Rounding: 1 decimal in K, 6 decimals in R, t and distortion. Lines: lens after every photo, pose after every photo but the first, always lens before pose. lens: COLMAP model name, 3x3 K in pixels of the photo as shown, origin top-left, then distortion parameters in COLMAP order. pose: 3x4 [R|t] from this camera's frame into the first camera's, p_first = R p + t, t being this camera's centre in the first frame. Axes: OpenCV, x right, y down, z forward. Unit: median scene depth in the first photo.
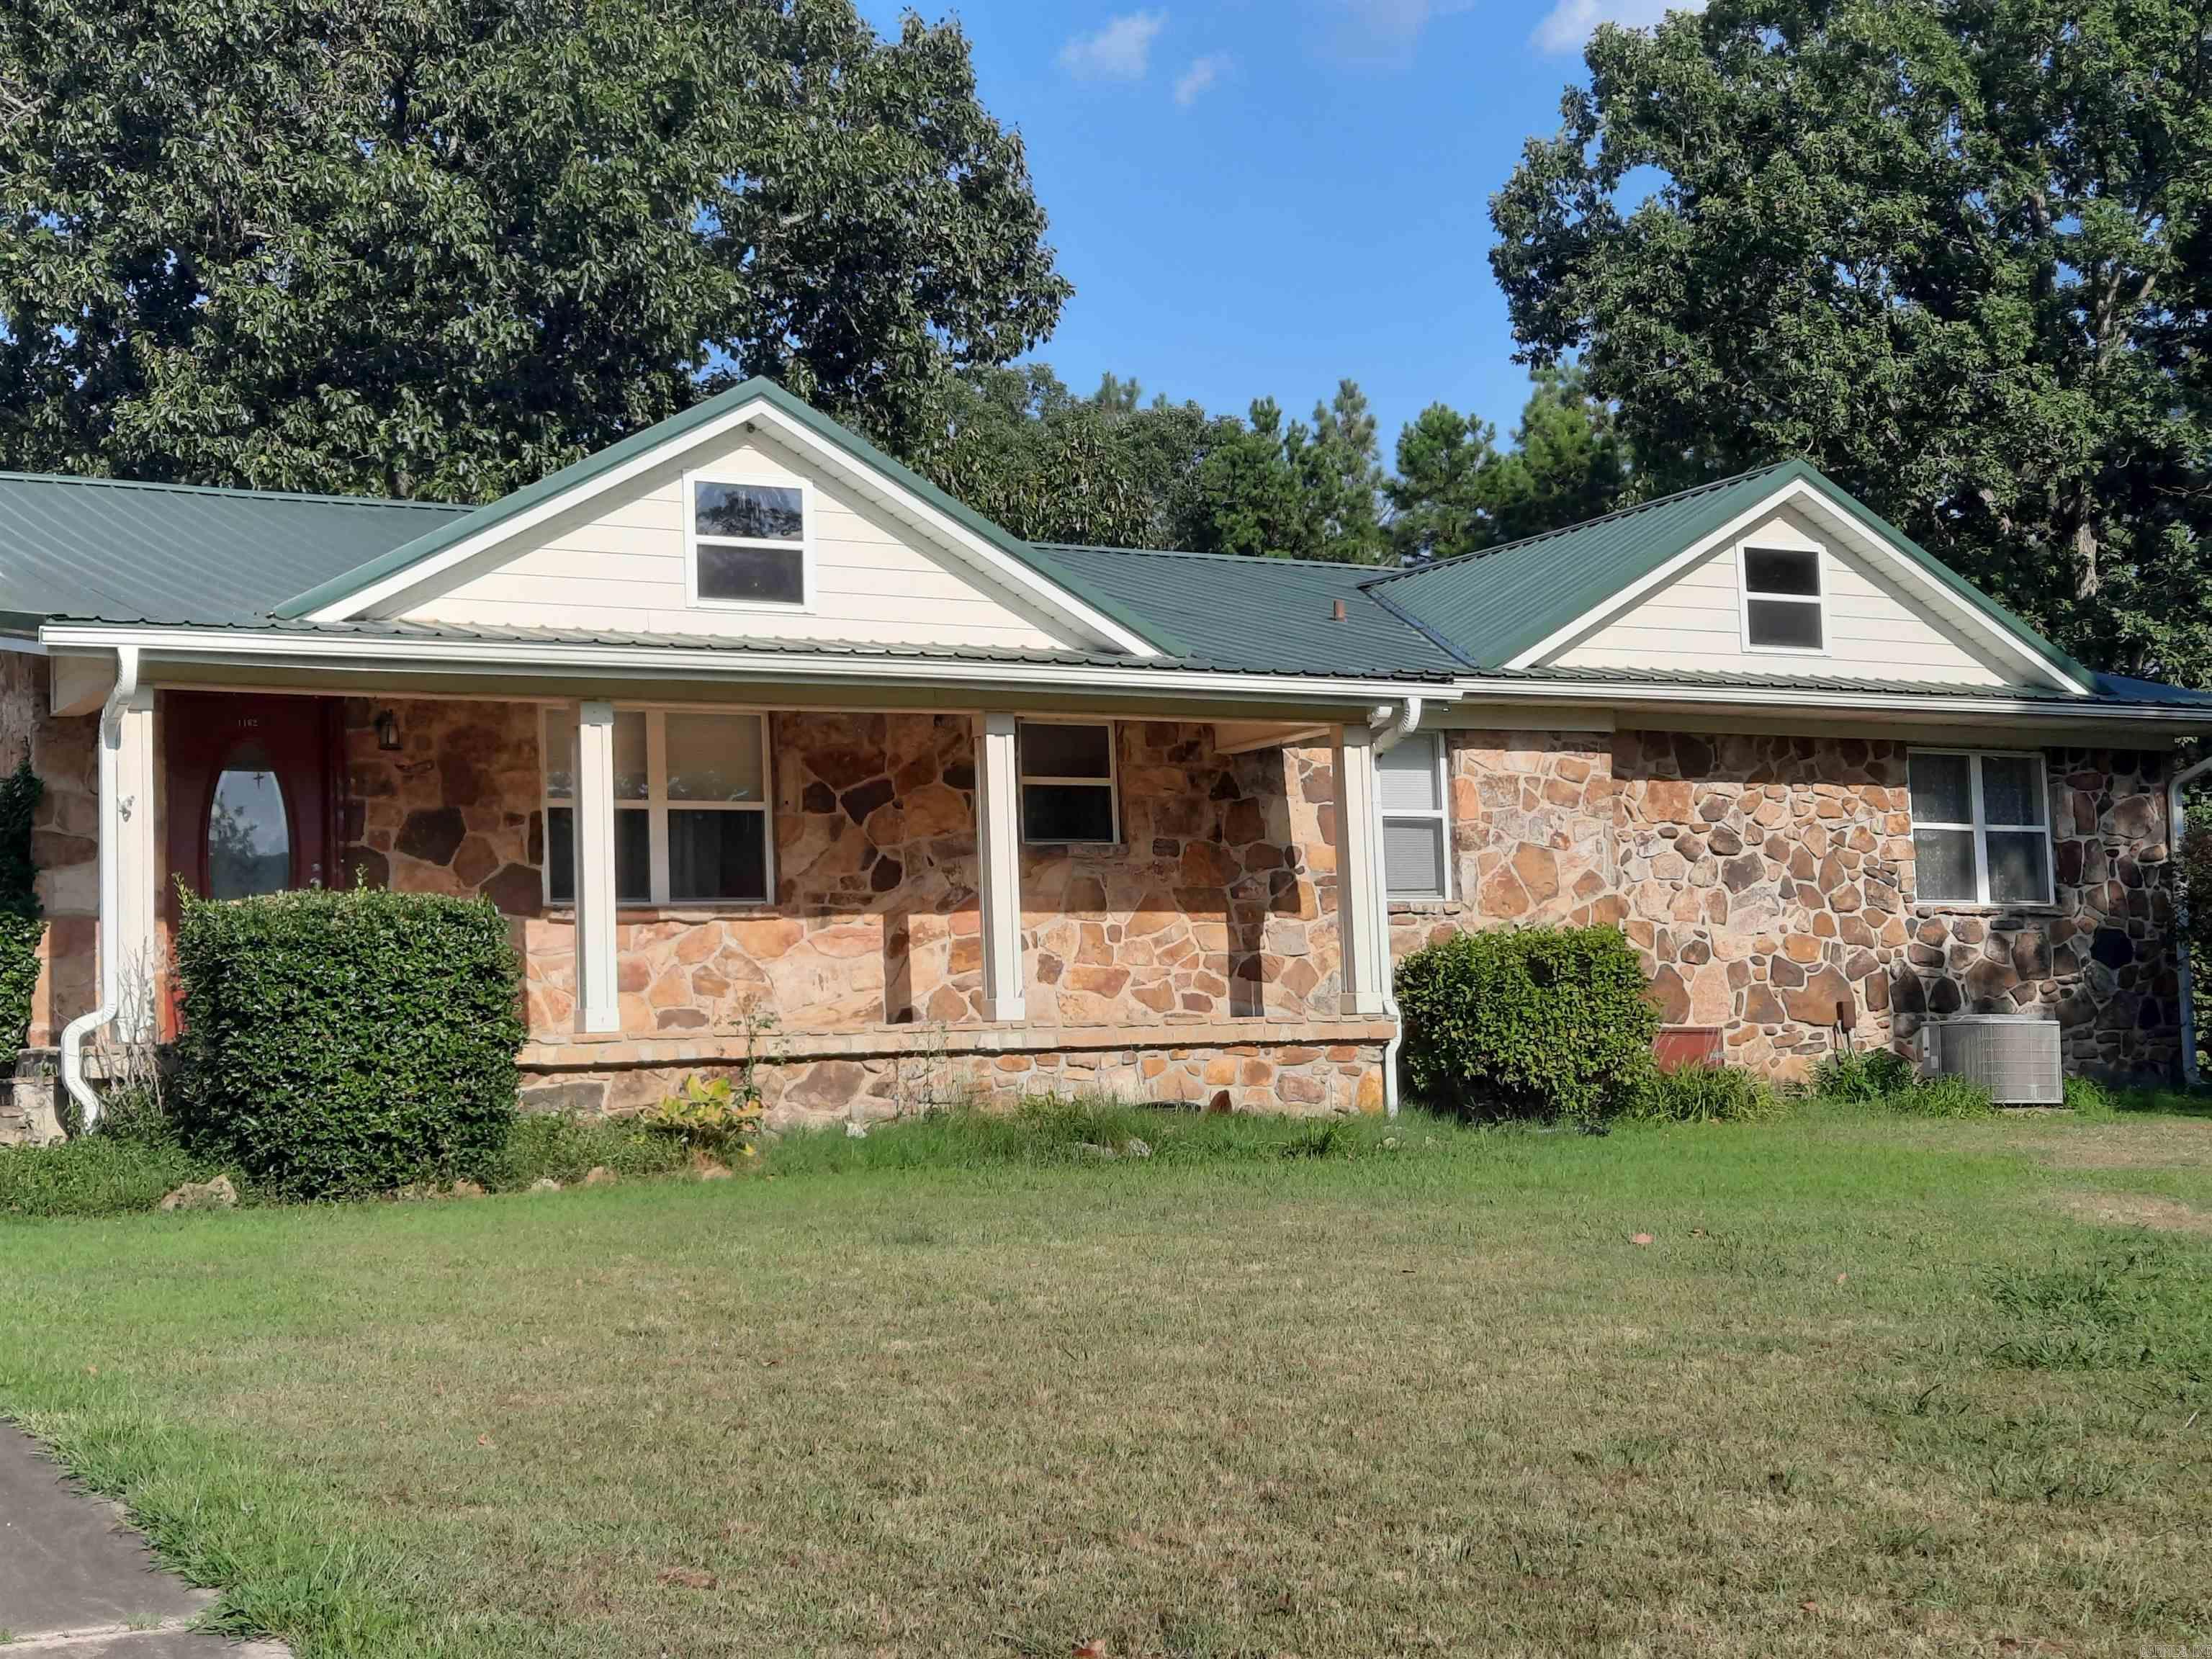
lens RADIAL K [[3211.4, 0, 1113.9], [0, 3211.4, 829.5], [0, 0, 1]] dist [0.056360, 0.137806]
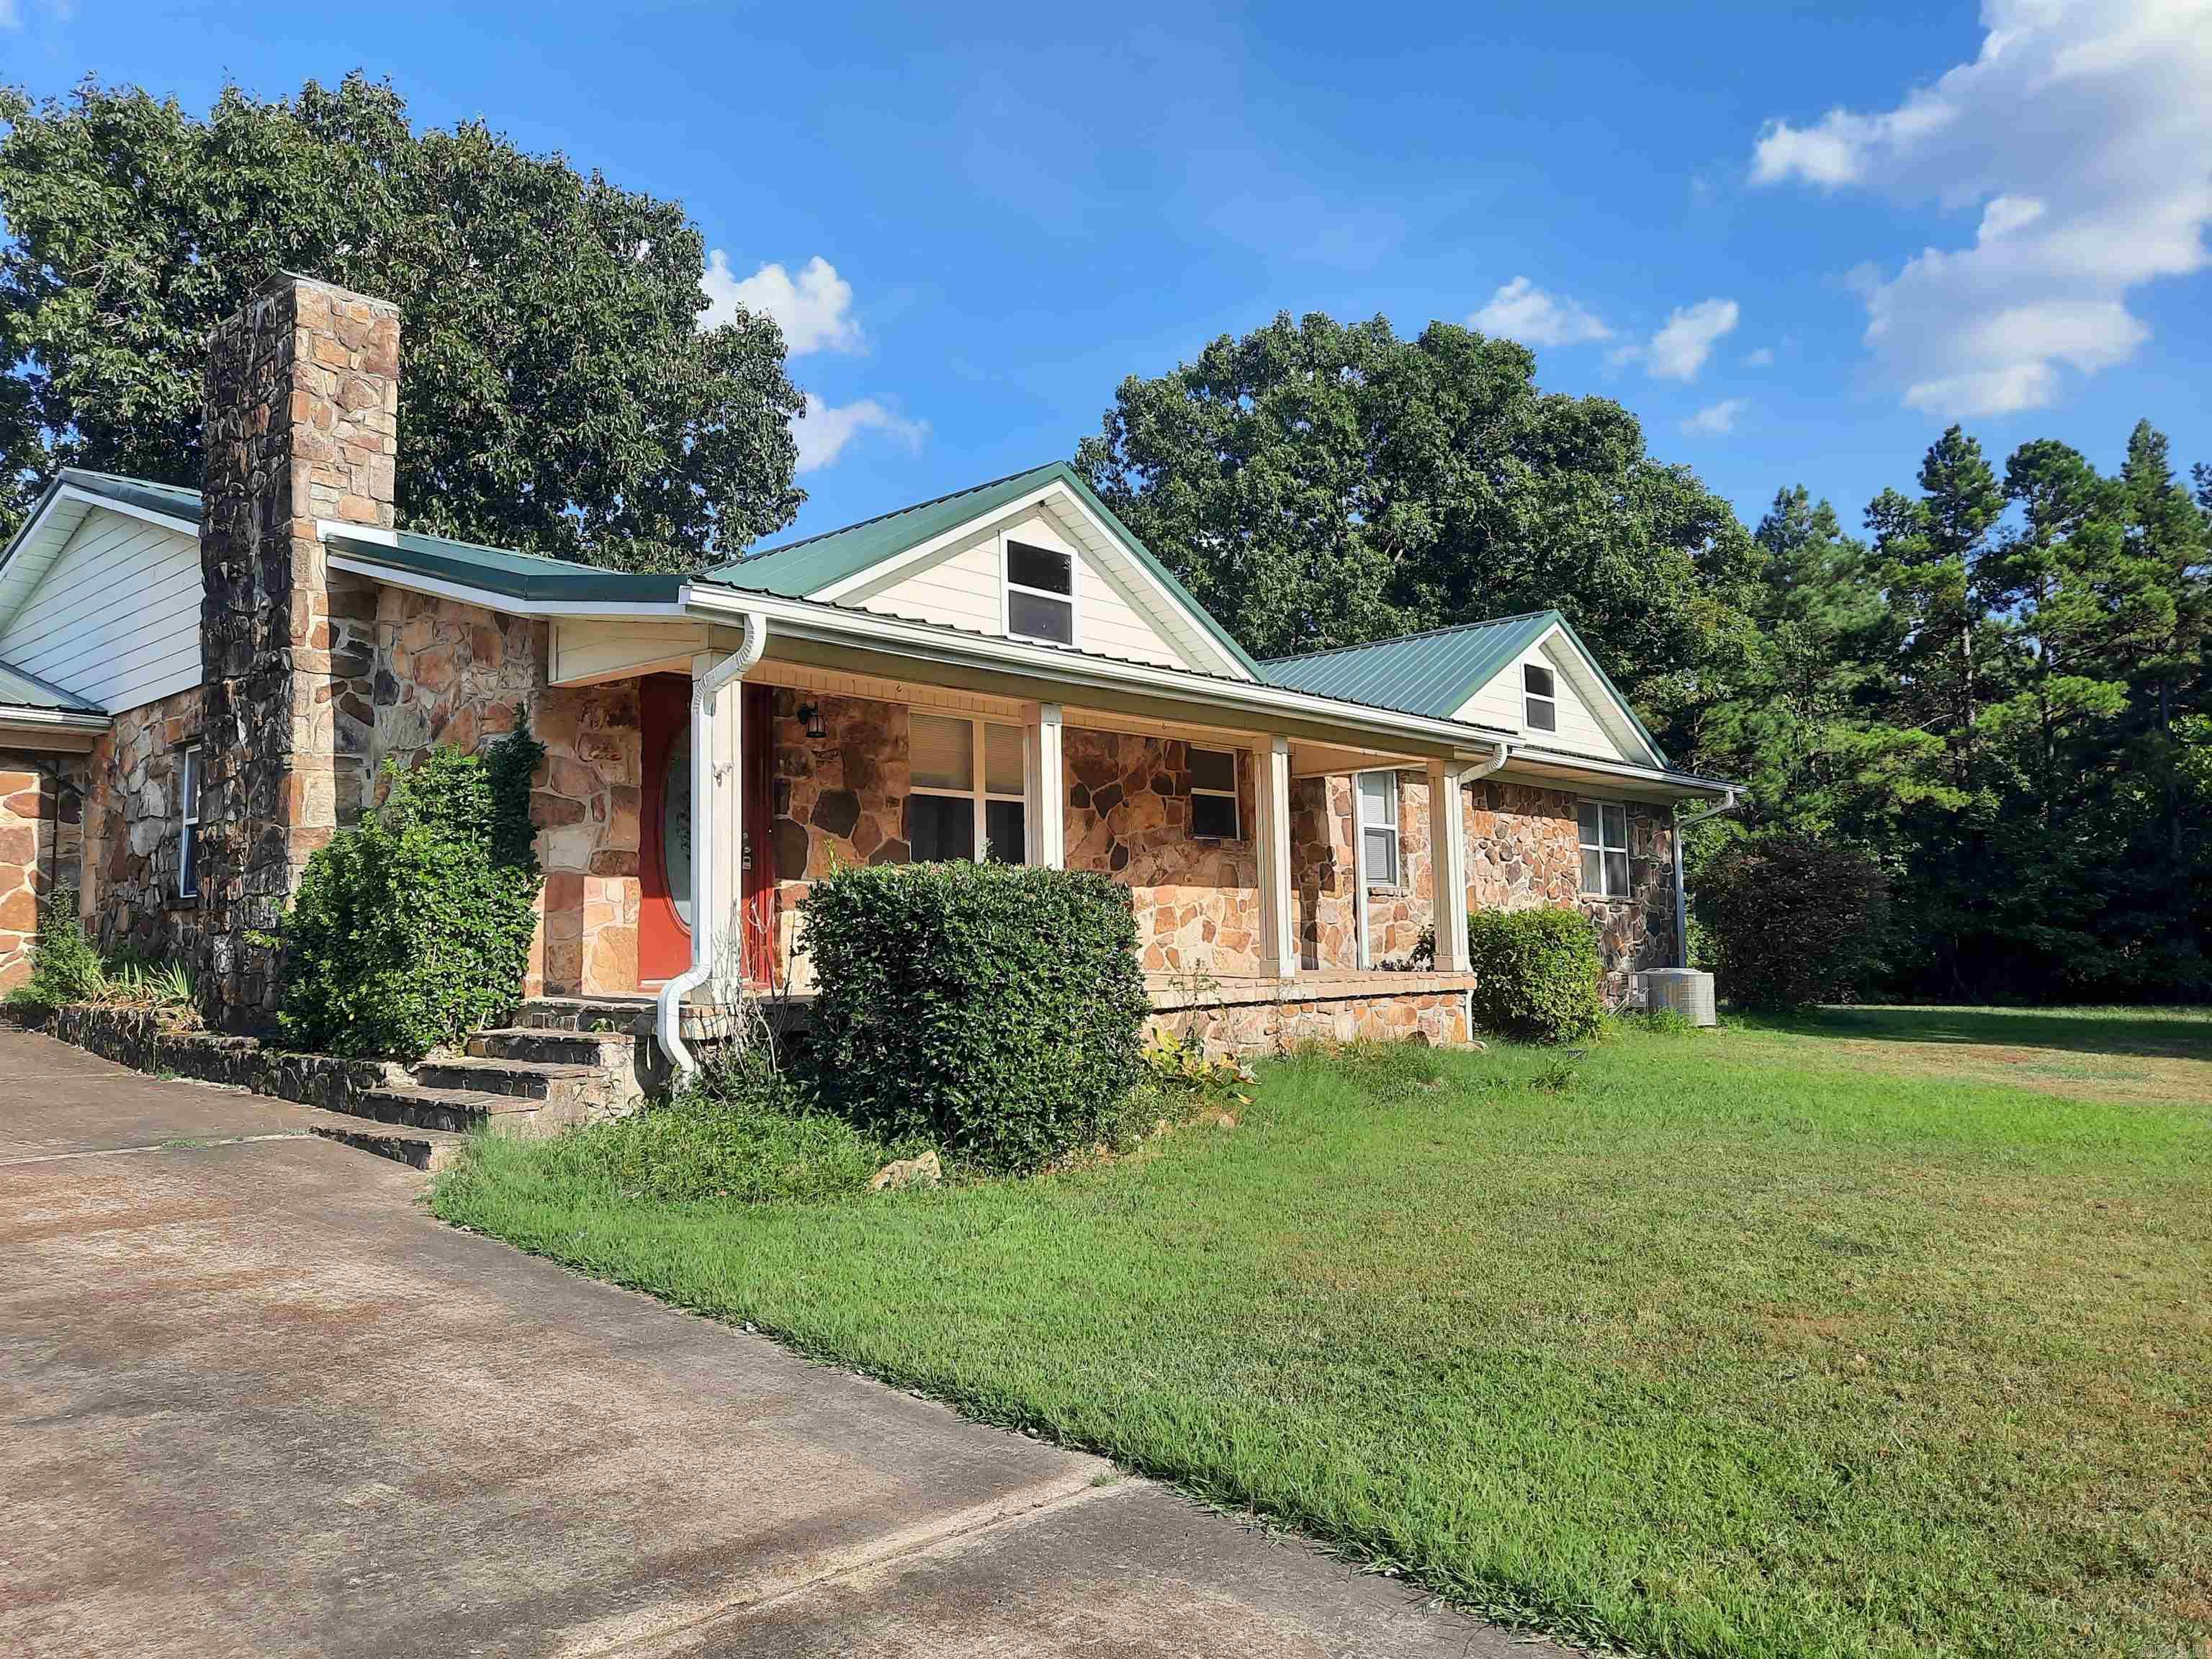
lens RADIAL K [[1618.5, 0, 1109.2], [0, 1618.5, 817.9], [0, 0, 1]] dist [0.073351, -0.084521]
pose [[0.947455, 0.042782, 0.317016, -0.270529], [-0.039798, 0.999081, -0.015884, 0.008240], [-0.317404, 0.002433, 0.948287, 0.361990]]
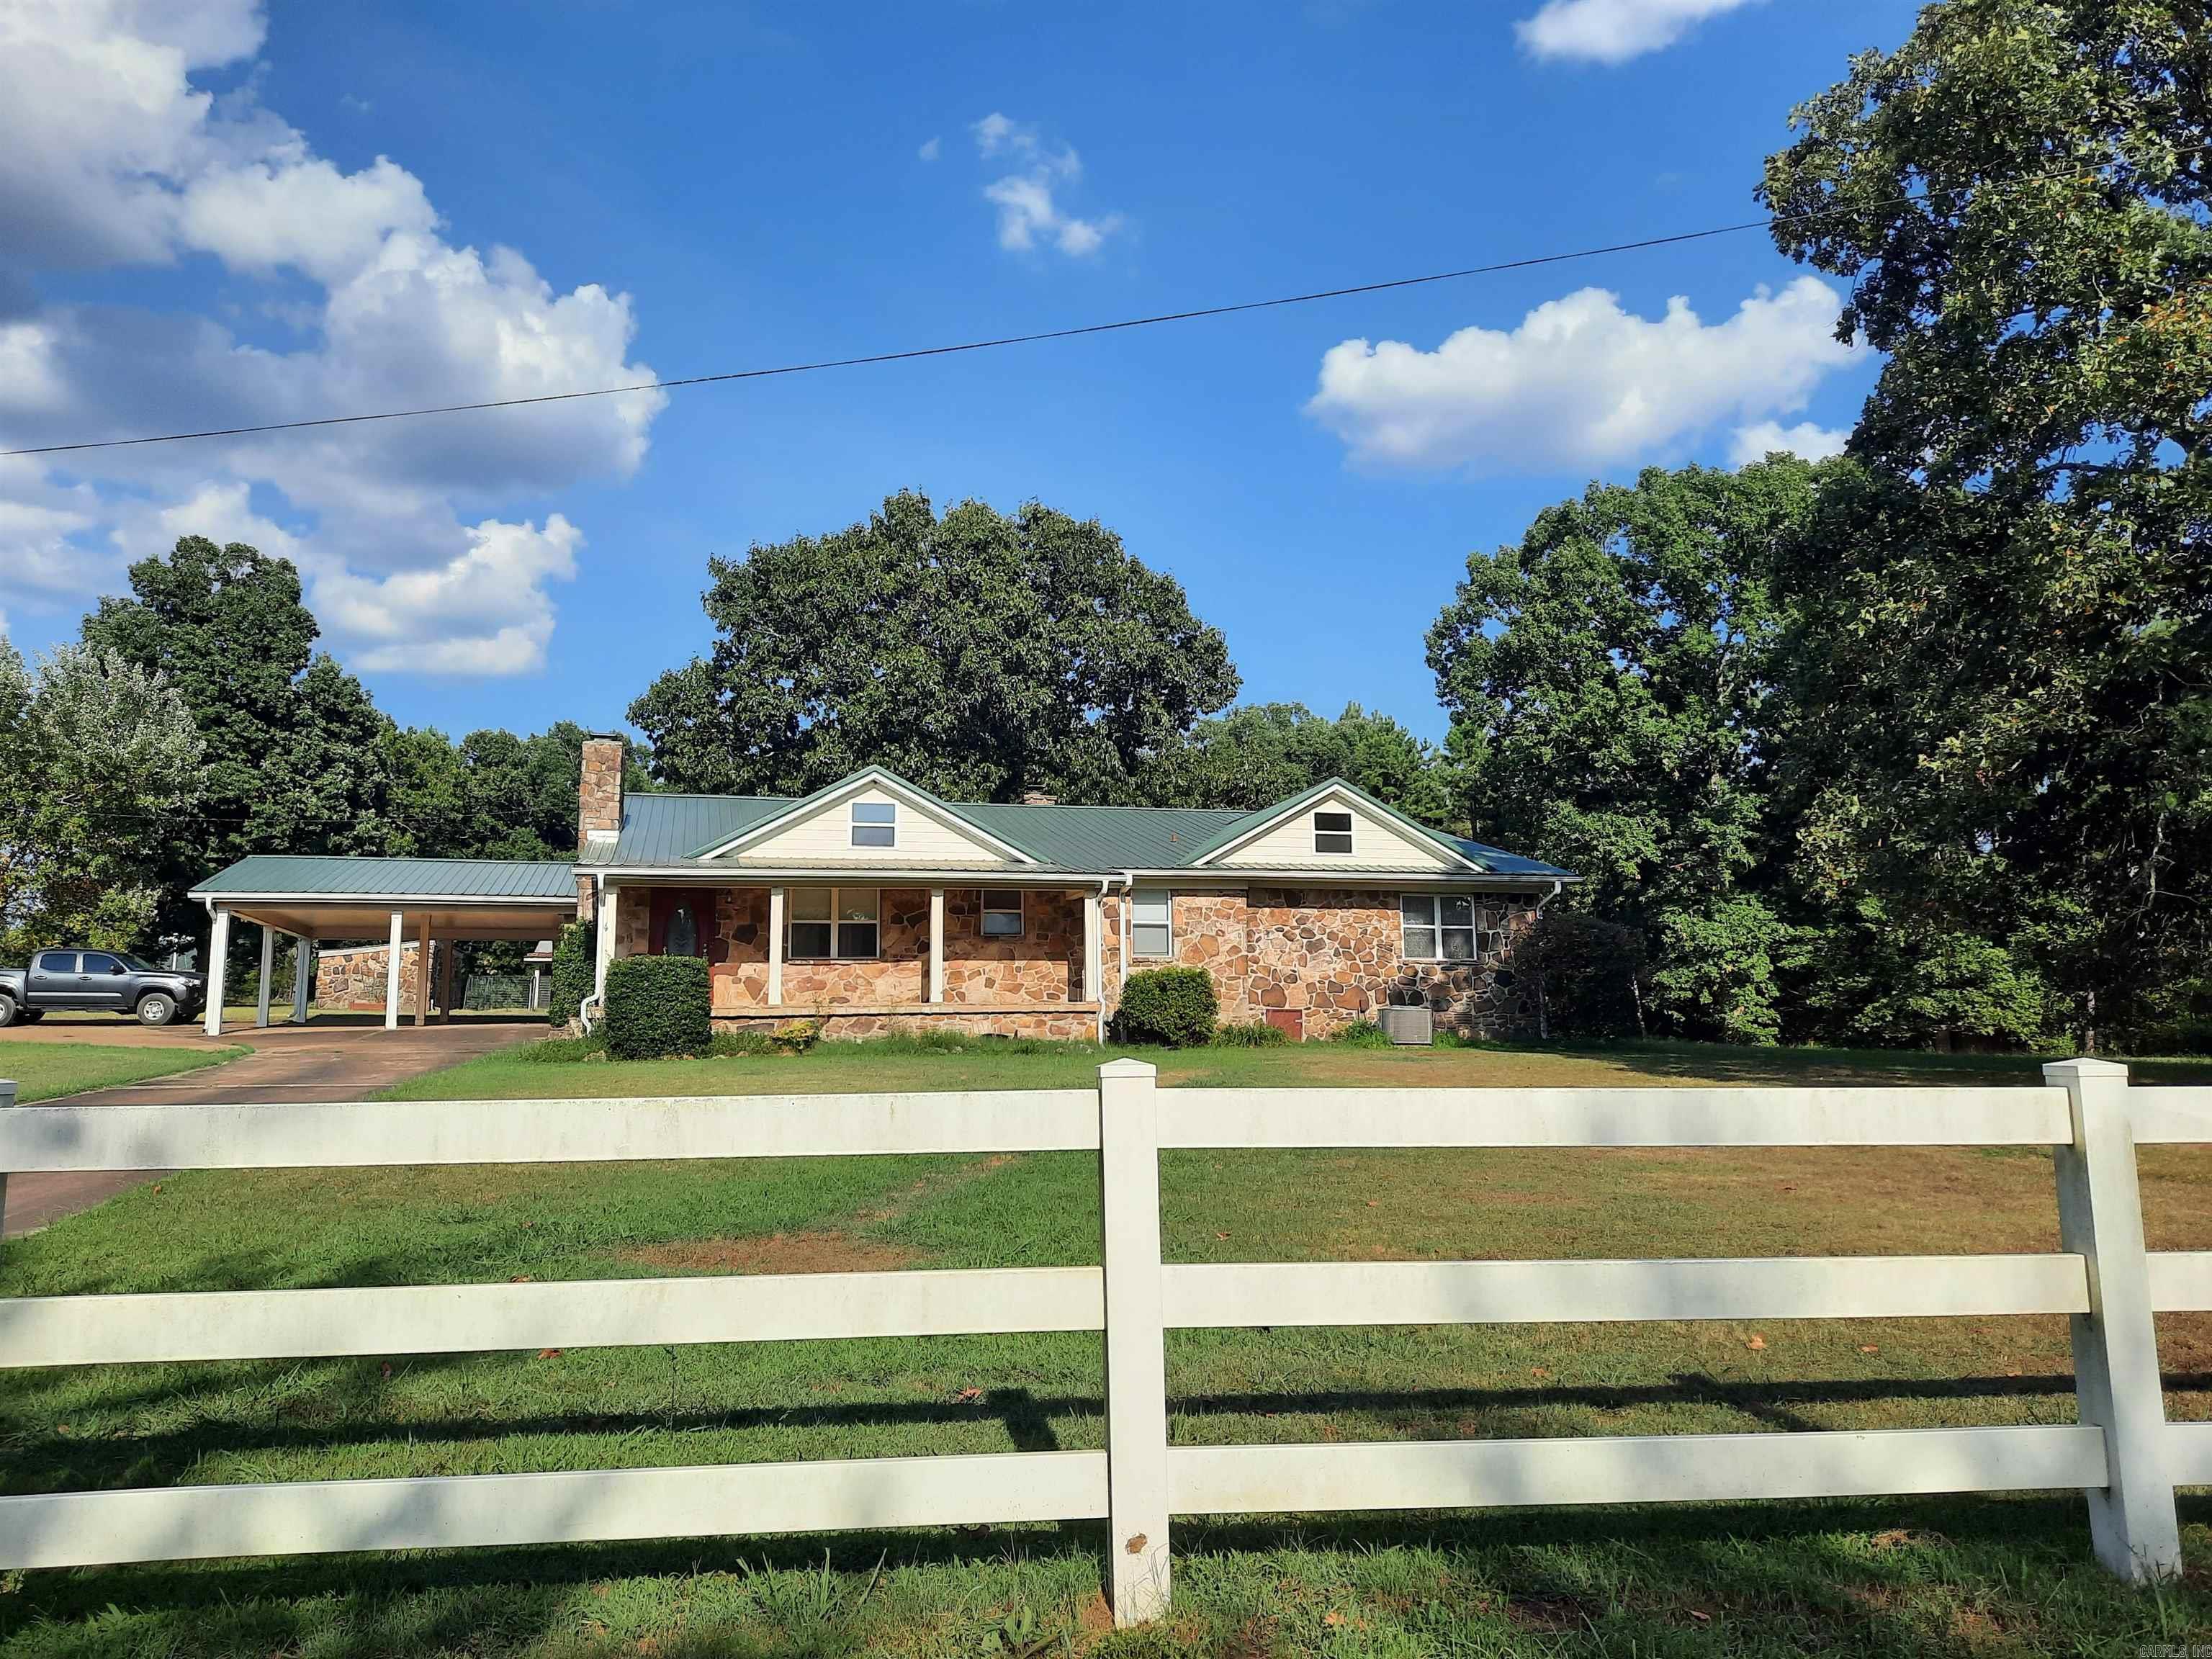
lens RADIAL K [[1618.5, 0, 1109.2], [0, 1618.5, 817.9], [0, 0, 1]] dist [0.073351, -0.084521]
pose [[0.966566, -0.016115, -0.255912, 0.408145], [0.001847, 0.998435, -0.055898, -0.016939], [0.256412, 0.053556, 0.965083, -0.260302]]
